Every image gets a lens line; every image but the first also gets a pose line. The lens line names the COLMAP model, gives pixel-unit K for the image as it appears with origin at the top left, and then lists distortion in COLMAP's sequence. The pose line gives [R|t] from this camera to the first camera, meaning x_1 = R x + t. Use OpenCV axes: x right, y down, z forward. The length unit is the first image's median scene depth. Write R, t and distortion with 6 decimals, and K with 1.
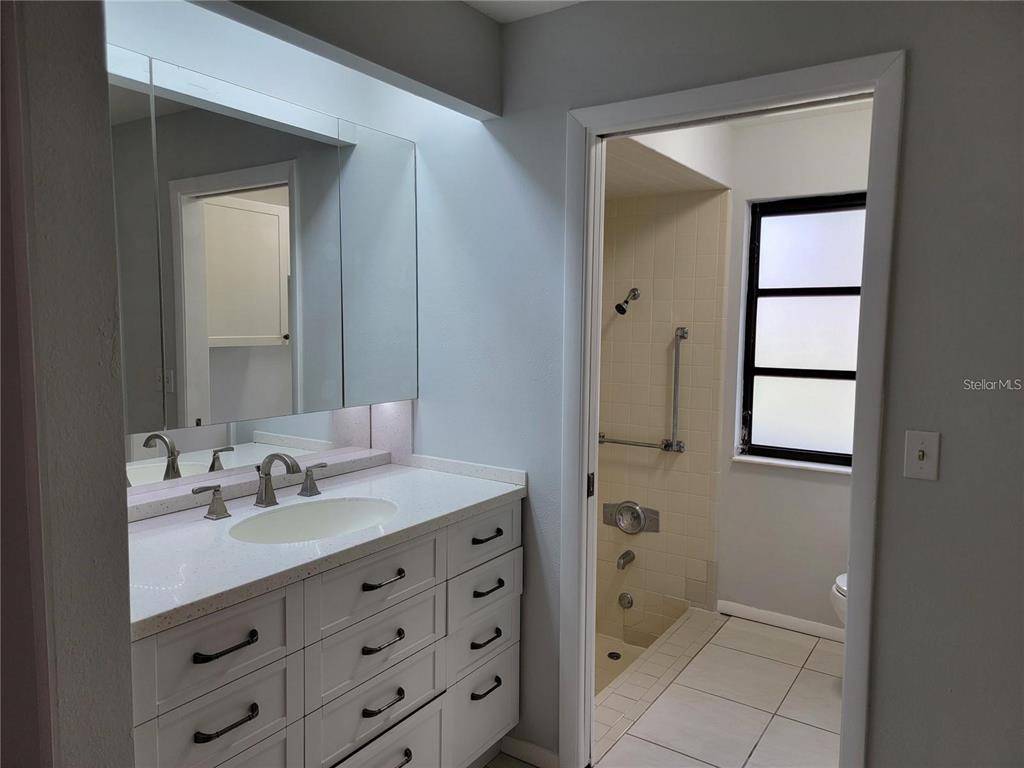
lens RADIAL K [[720.3, 0, 510.6], [0, 720.3, 390.7], [0, 0, 1]] dist [0.066869, -0.045250]
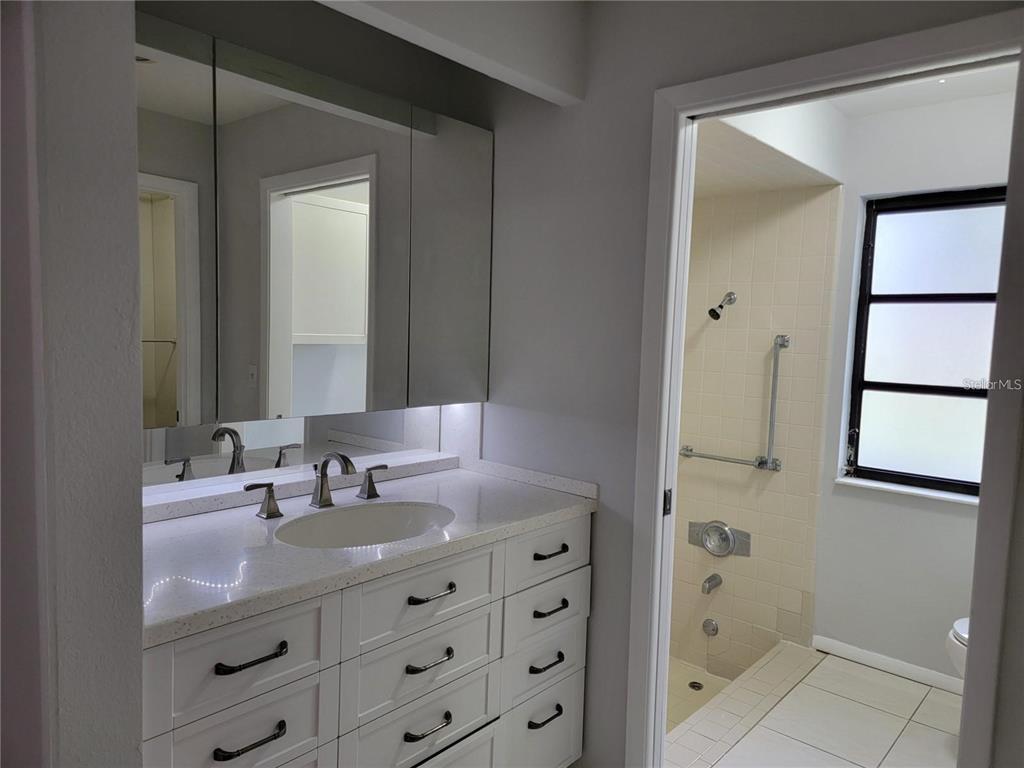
lens RADIAL K [[720.3, 0, 519.6], [0, 720.3, 394.3], [0, 0, 1]] dist [0.066869, -0.045250]
pose [[0.992367, 0.033170, -0.118777, 0.019999], [-0.033957, 0.999413, -0.004603, 0.003543], [0.118555, 0.008602, 0.992910, 0.049397]]
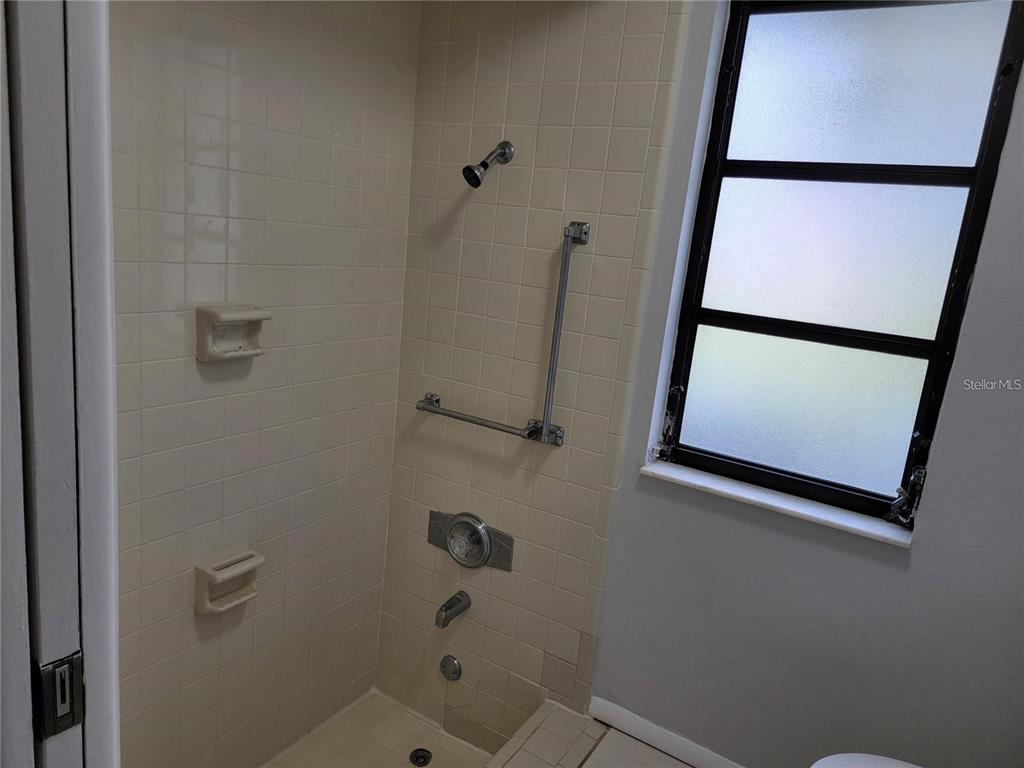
lens RADIAL K [[720.3, 0, 490.5], [0, 720.3, 391.1], [0, 0, 1]] dist [0.066869, -0.045250]
pose [[0.995054, 0.082736, 0.054968, 0.168171], [-0.088493, 0.989735, 0.112220, -0.018773], [-0.045119, -0.116529, 0.992162, 0.500484]]
